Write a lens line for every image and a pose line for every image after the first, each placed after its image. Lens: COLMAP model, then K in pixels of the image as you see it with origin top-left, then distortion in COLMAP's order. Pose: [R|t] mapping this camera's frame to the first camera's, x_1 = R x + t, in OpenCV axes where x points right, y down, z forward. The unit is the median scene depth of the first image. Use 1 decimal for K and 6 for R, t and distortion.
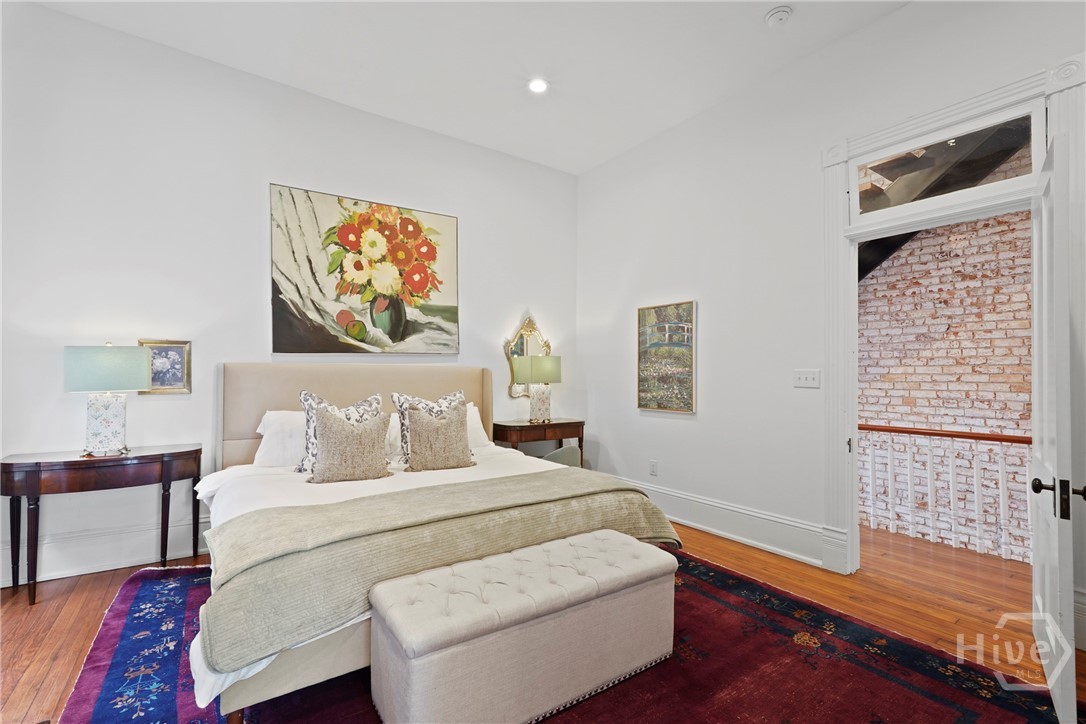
lens RADIAL K [[488.9, 0, 542.0], [0, 488.9, 371.6], [0, 0, 1]] dist [-0.004577, 0.002926]
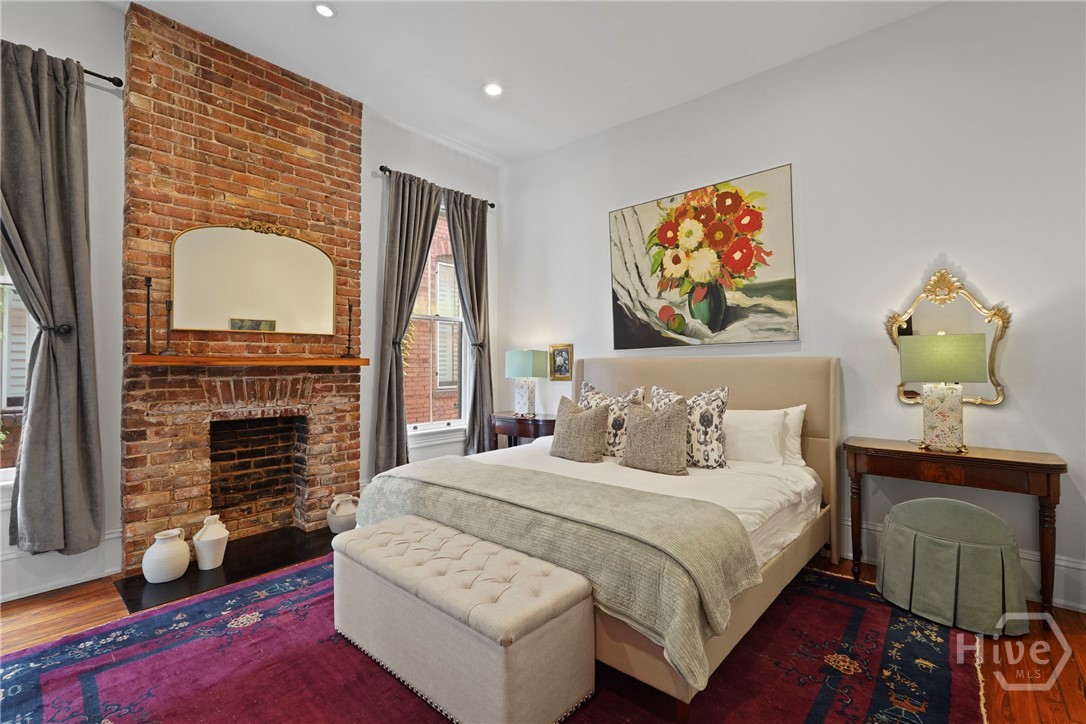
lens RADIAL K [[488.9, 0, 546.3], [0, 488.9, 358.9], [0, 0, 1]] dist [-0.004577, 0.002926]
pose [[0.242409, -0.018550, -0.969997, 0.527525], [0.005380, 0.999828, -0.017776, 0.004666], [0.970159, -0.000909, 0.242467, 0.487359]]
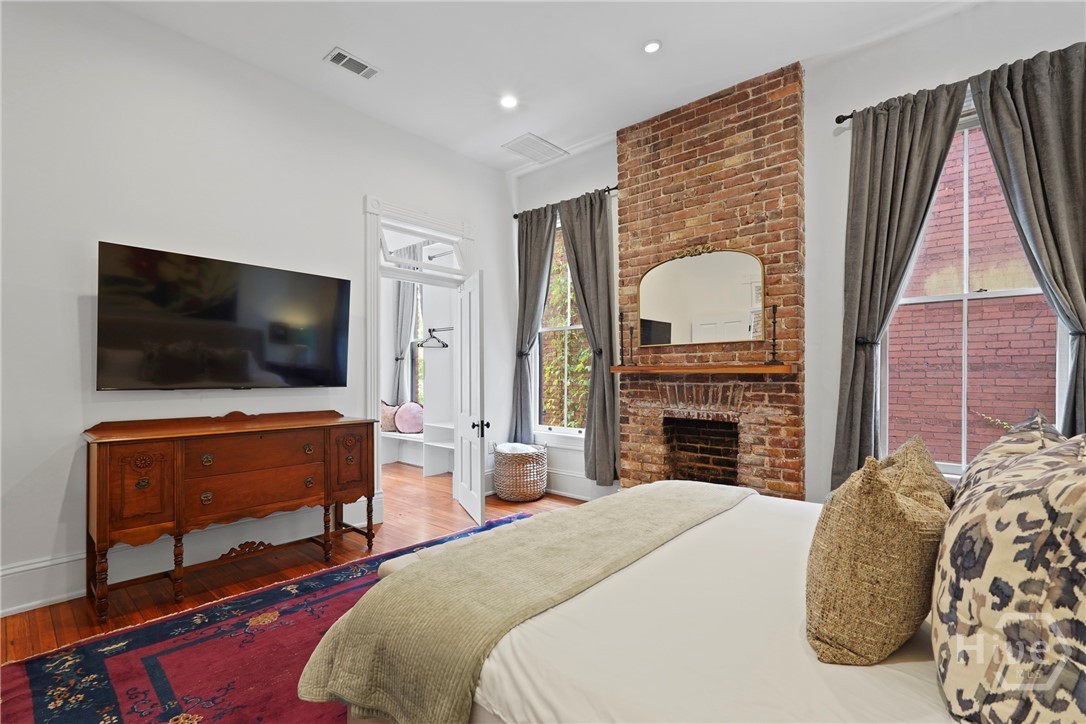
lens RADIAL K [[495.1, 0, 538.0], [0, 495.1, 376.6], [0, 0, 1]] dist [0.000256, 0.000370]
pose [[-0.975468, -0.004179, -0.220104, 0.098754], [-0.004909, 0.999984, 0.002769, 0.004003], [0.220088, 0.003782, -0.975473, 1.103095]]
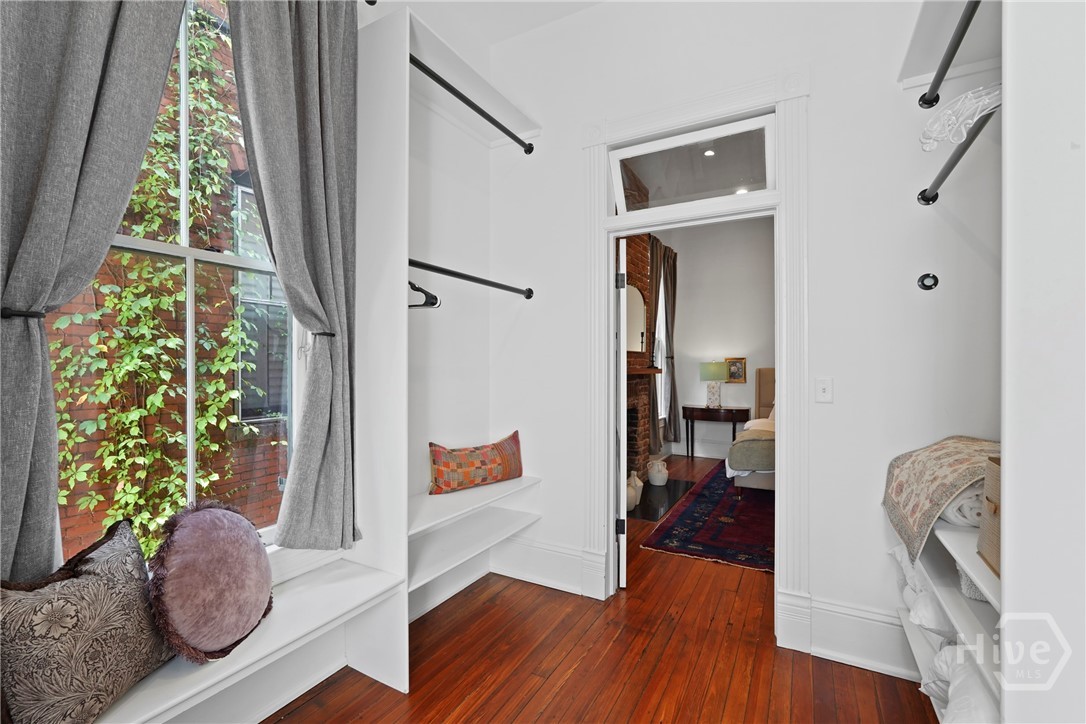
lens RADIAL K [[488.9, 0, 537.7], [0, 488.9, 369.8], [0, 0, 1]] dist [-0.004577, 0.002926]
pose [[0.434514, -0.007301, -0.900636, 0.629182], [0.011415, 0.999931, -0.002598, -0.013169], [0.900593, -0.009152, 0.434567, -0.577974]]
